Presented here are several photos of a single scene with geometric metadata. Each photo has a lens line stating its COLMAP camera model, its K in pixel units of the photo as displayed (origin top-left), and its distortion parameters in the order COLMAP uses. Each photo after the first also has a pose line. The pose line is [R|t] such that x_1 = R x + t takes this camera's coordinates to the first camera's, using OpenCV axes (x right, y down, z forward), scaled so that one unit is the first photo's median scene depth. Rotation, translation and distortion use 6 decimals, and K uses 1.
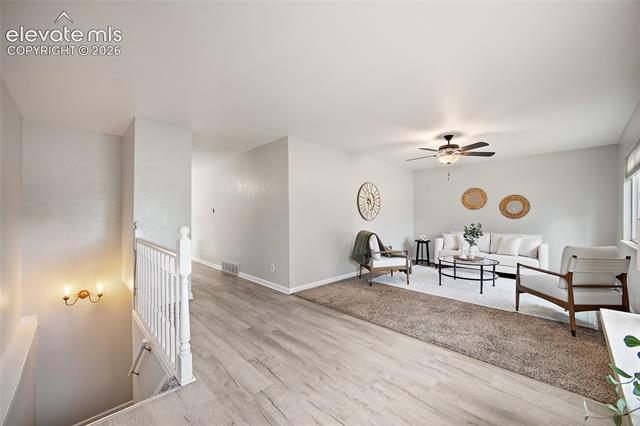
lens RADIAL K [[252.2, 0, 316.2], [0, 252.2, 213.3], [0, 0, 1]] dist [-0.002927, -0.000265]
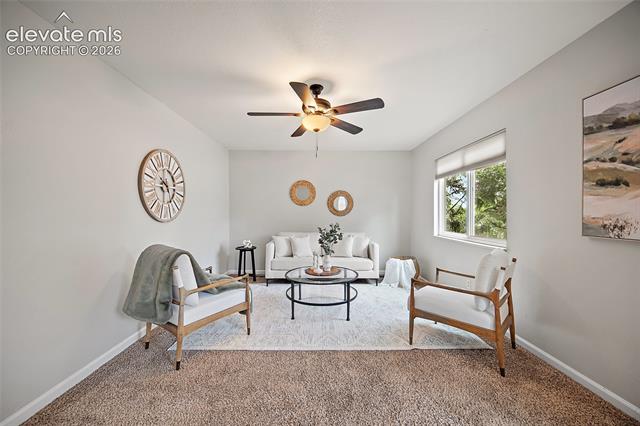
lens RADIAL K [[252.2, 0, 316.2], [0, 252.2, 213.3], [0, 0, 1]] dist [-0.002927, -0.000265]
pose [[0.695970, -0.004390, 0.718058, 0.060436], [-0.005233, 0.999924, 0.011185, 0.002297], [-0.718052, -0.011542, 0.695894, 0.468604]]
